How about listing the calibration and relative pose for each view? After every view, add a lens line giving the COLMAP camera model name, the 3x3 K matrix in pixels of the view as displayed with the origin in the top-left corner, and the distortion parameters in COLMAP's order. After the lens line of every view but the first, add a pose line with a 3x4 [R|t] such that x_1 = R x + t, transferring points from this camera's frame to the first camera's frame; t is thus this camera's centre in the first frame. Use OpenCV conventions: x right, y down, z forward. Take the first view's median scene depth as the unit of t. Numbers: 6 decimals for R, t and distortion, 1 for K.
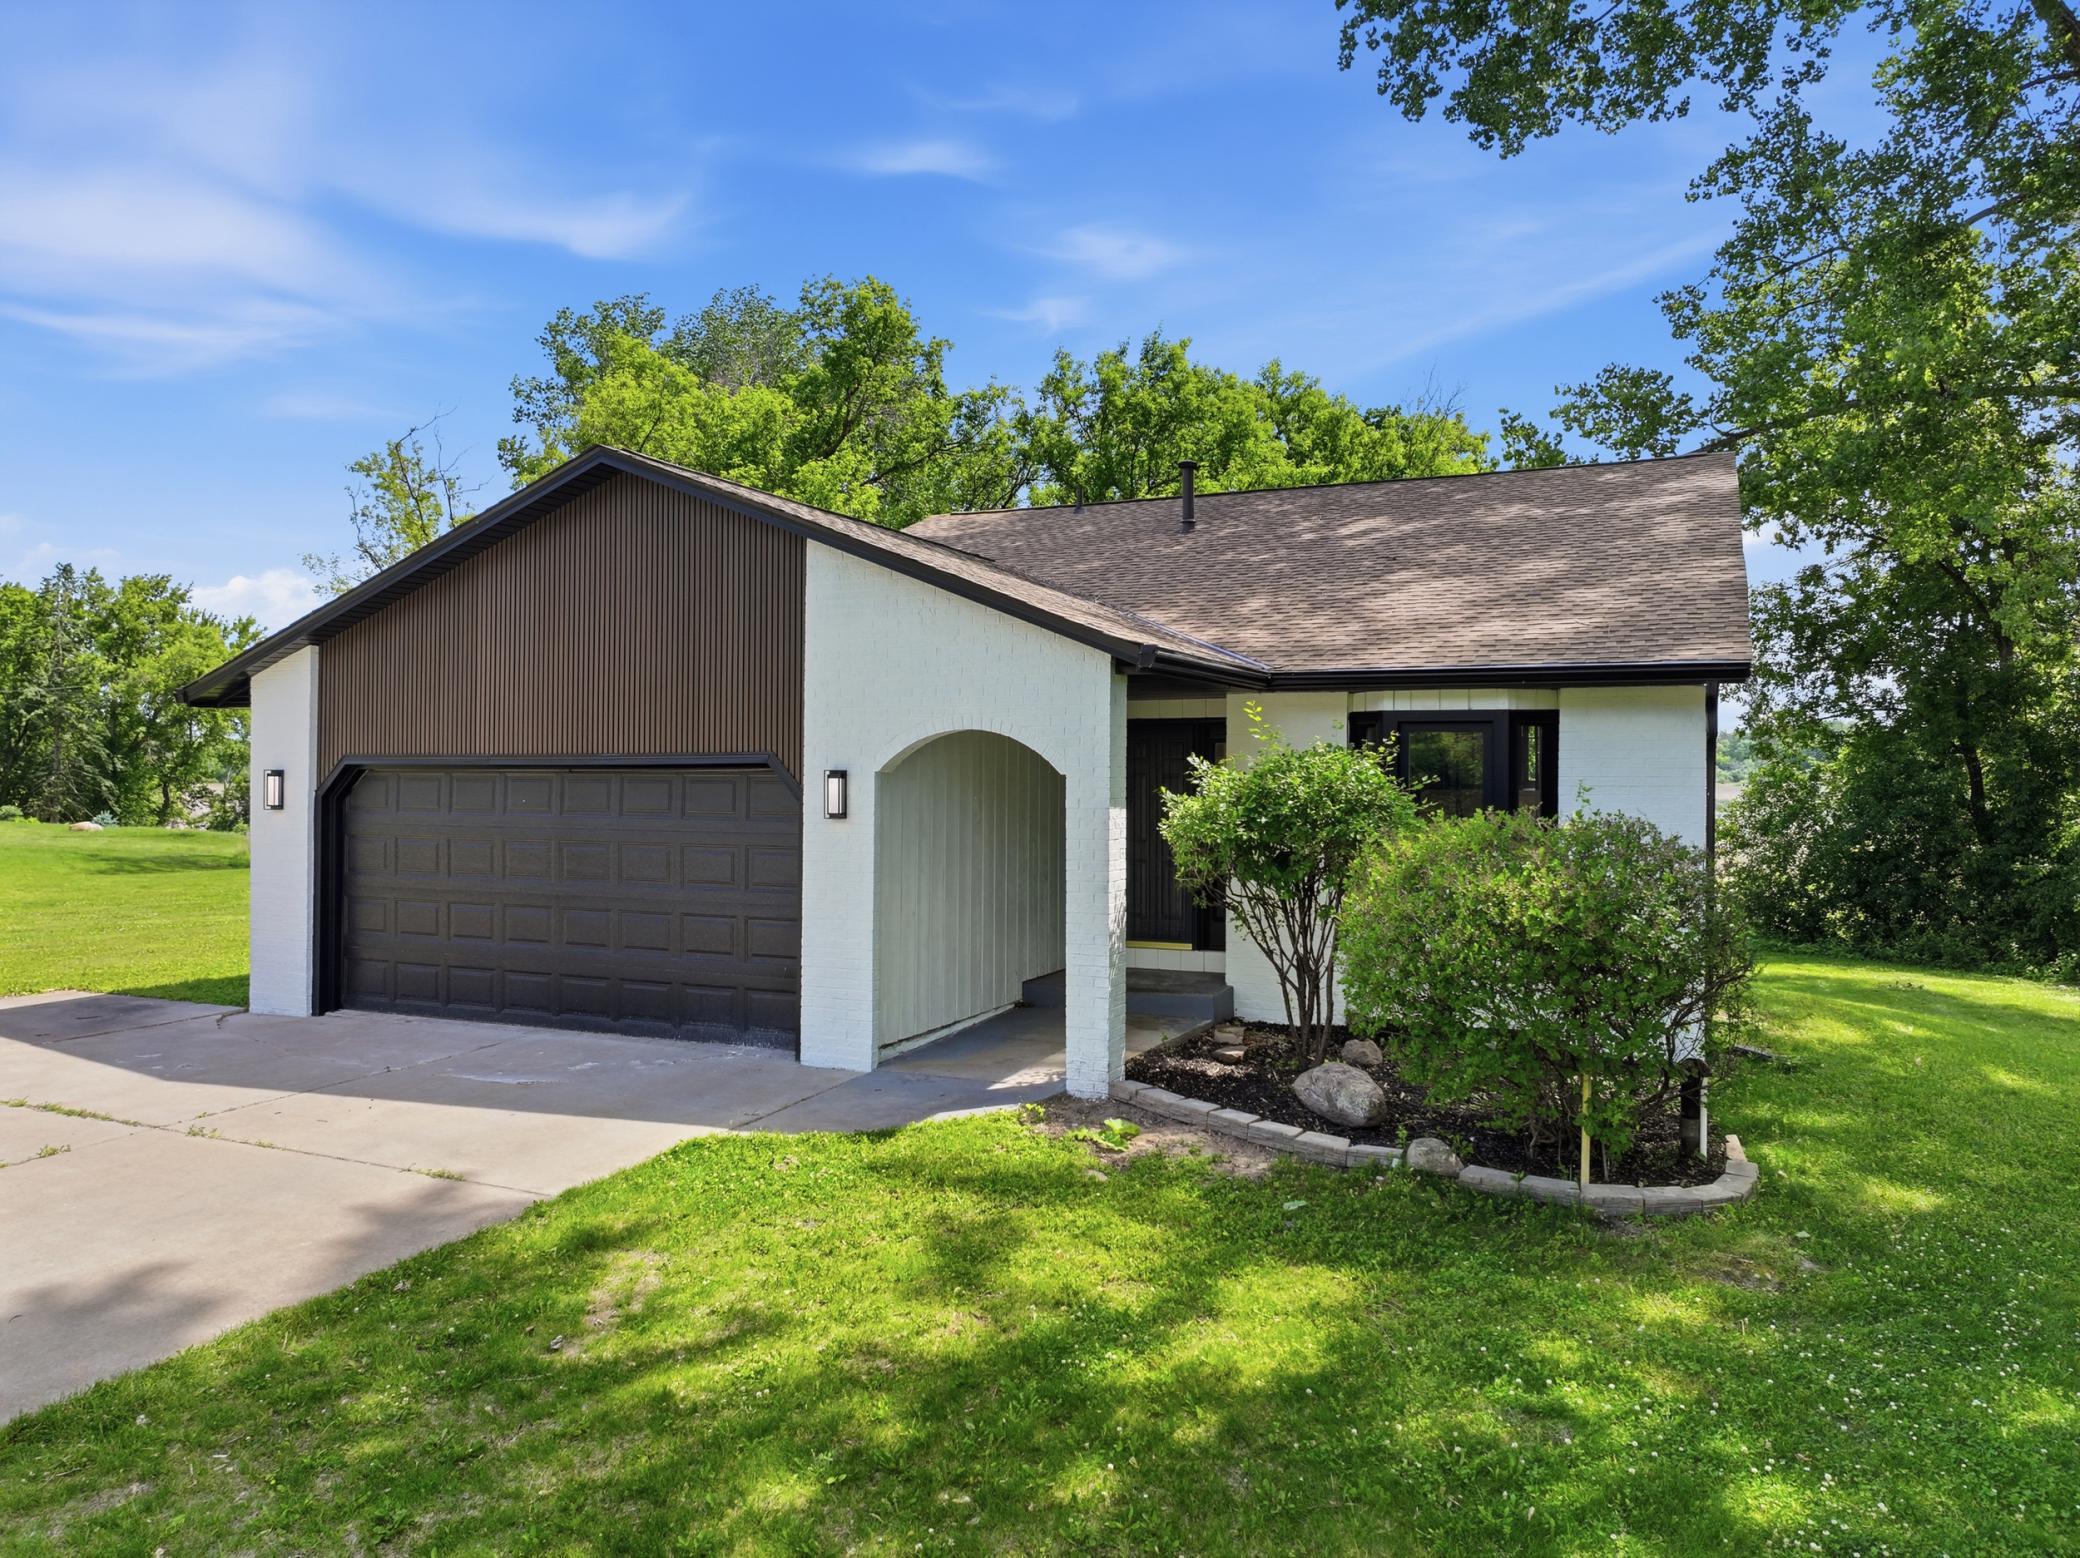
lens RADIAL K [[1467.0, 0, 1042.1], [0, 1467.0, 767.1], [0, 0, 1]] dist [-0.001280, 0.019856]
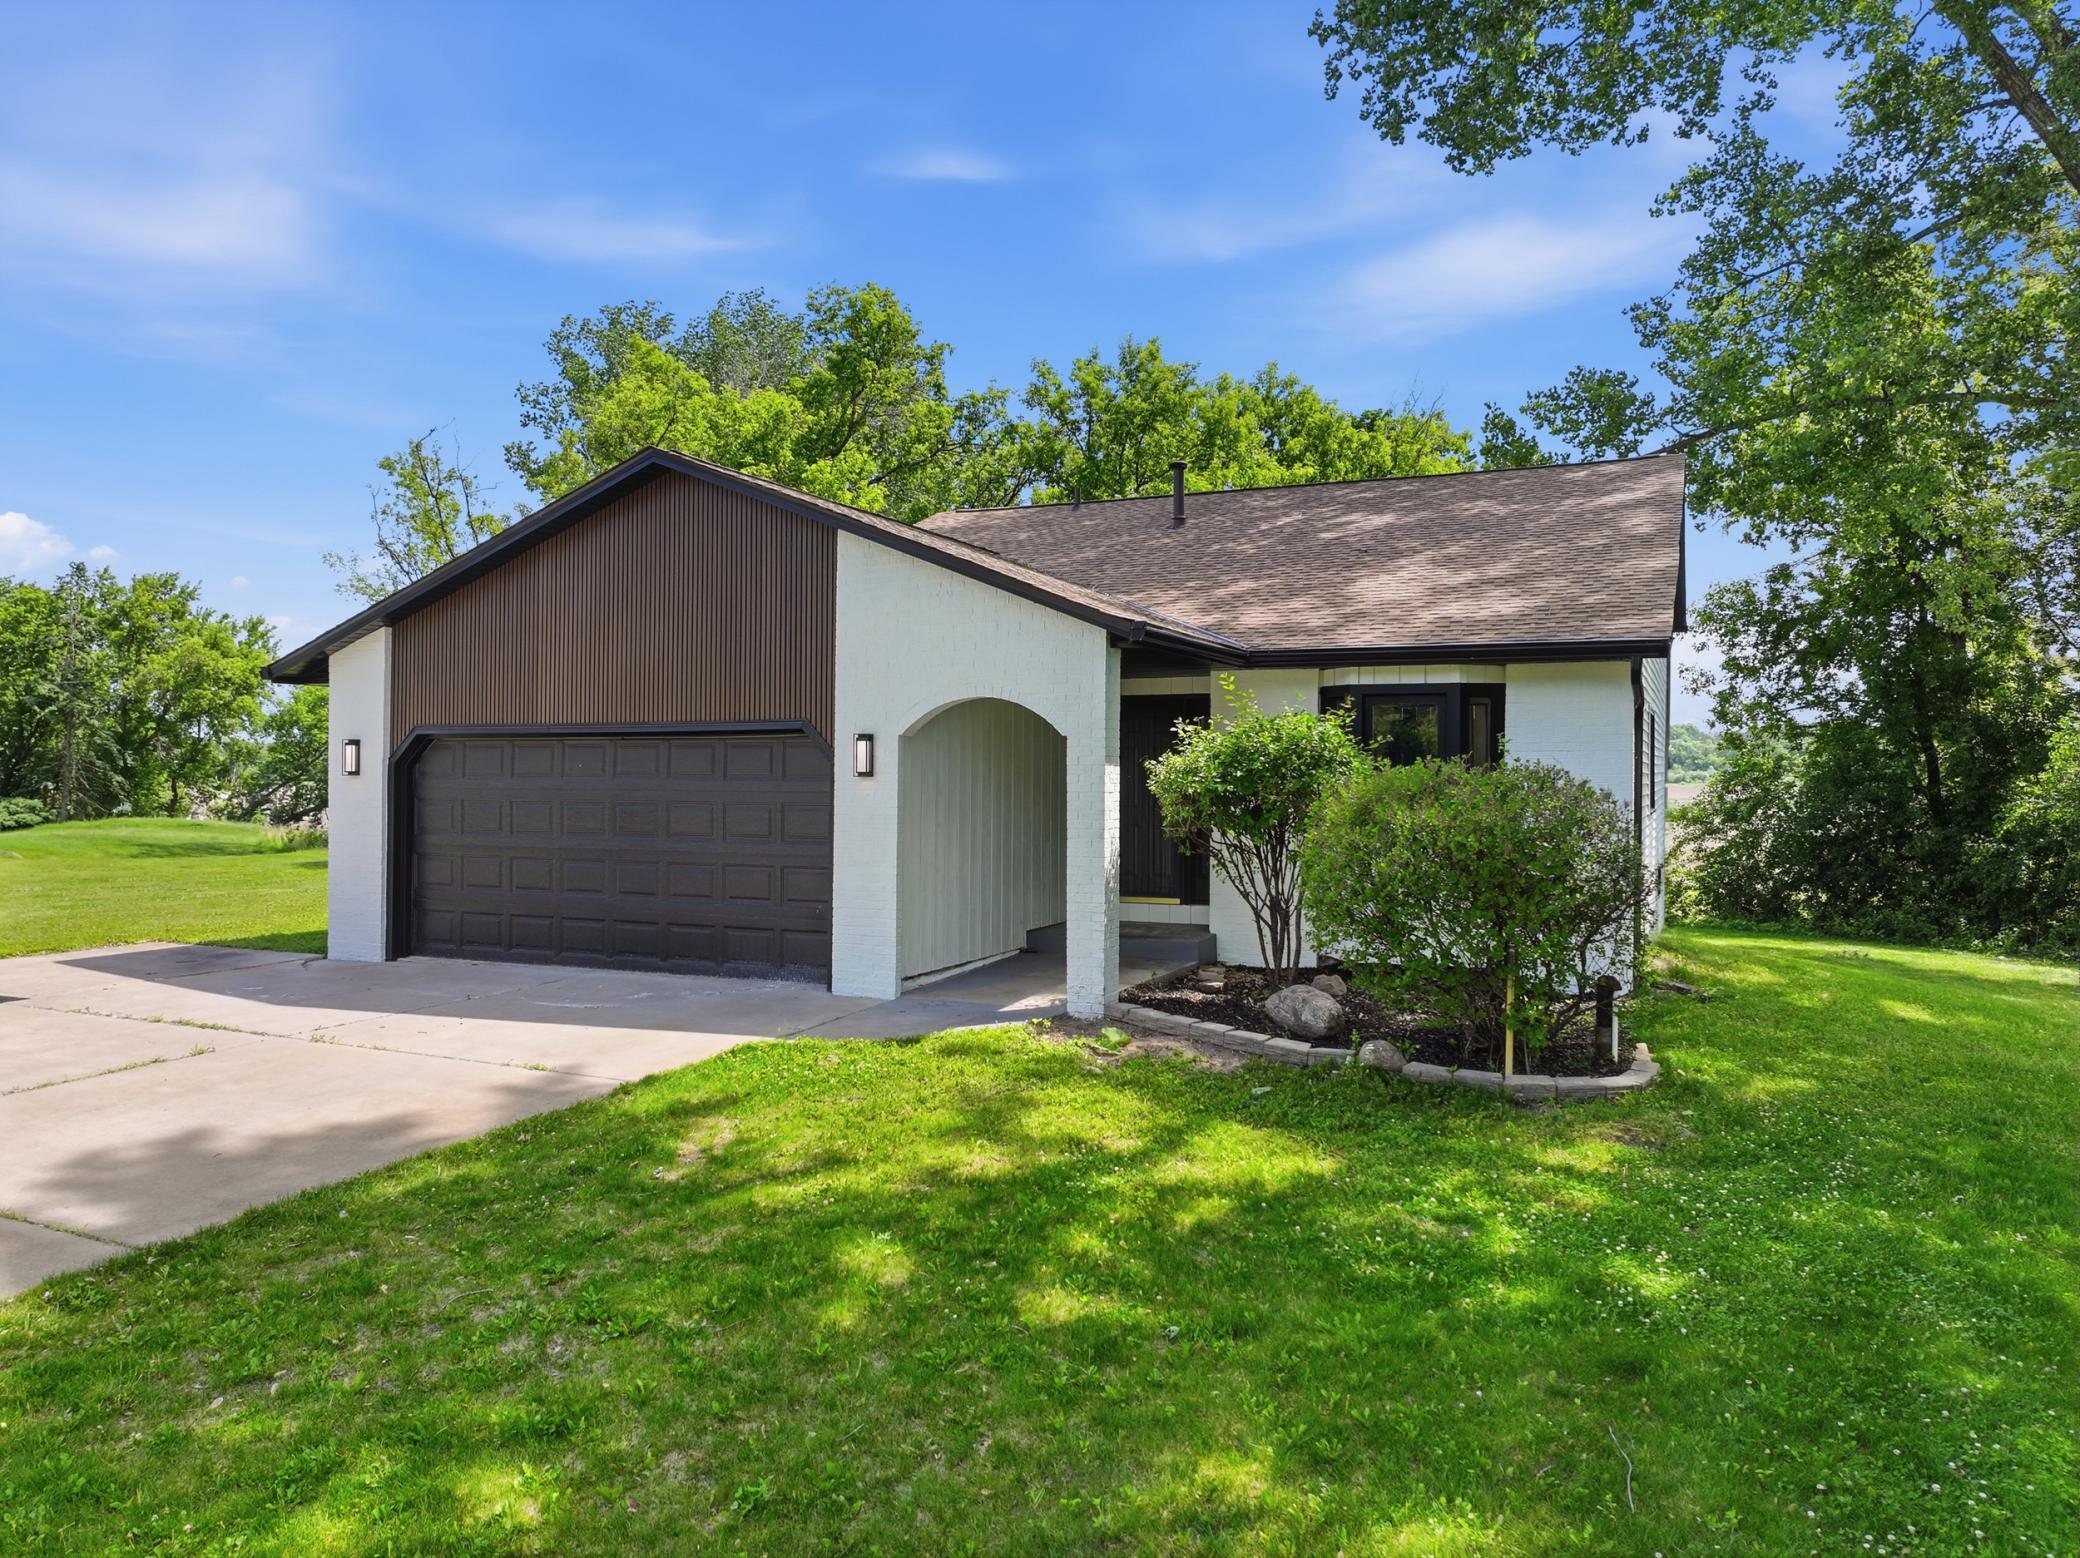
lens RADIAL K [[1471.9, 0, 1042.5], [0, 1471.9, 765.6], [0, 0, 1]] dist [0.005256, -0.000408]
pose [[0.999995, 0.000800, 0.002946, -0.004796], [-0.000792, 0.999997, -0.002491, 0.024083], [-0.002948, 0.002489, 0.999993, -0.113087]]
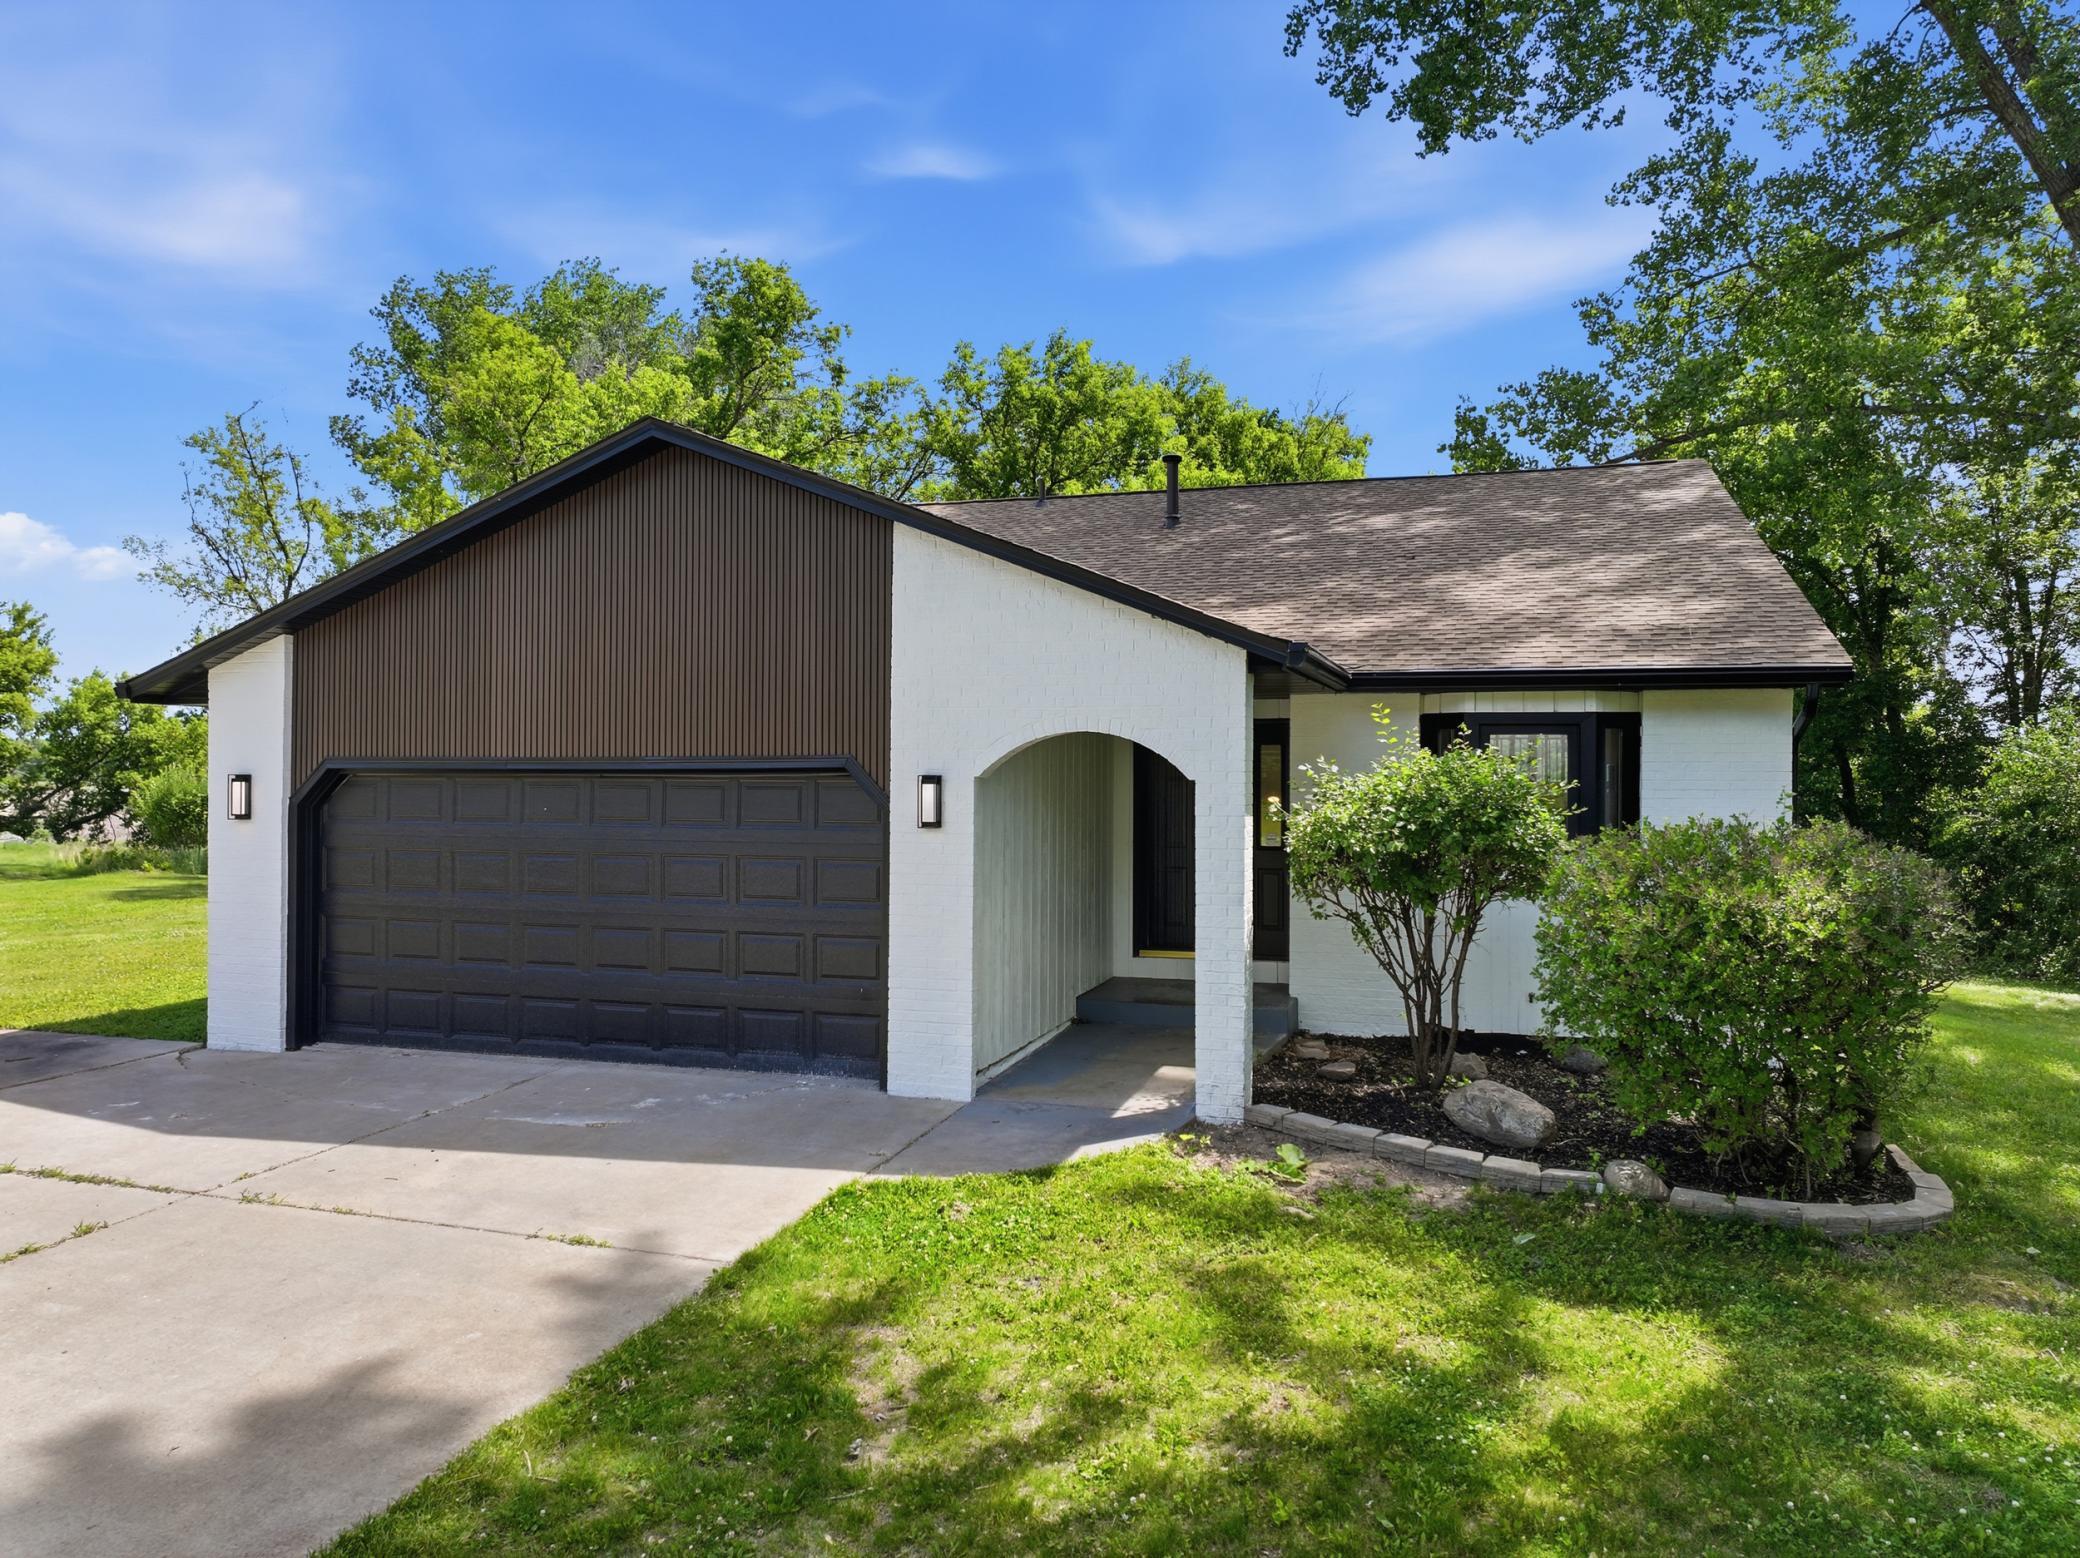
lens RADIAL K [[1466.9, 0, 1037.9], [0, 1466.9, 776.4], [0, 0, 1]] dist [0.005829, 0.006058]
pose [[0.992762, -0.001809, 0.120082, -0.151115], [0.000879, 0.999969, 0.007797, -0.003494], [-0.120093, -0.007635, 0.992733, 0.062474]]
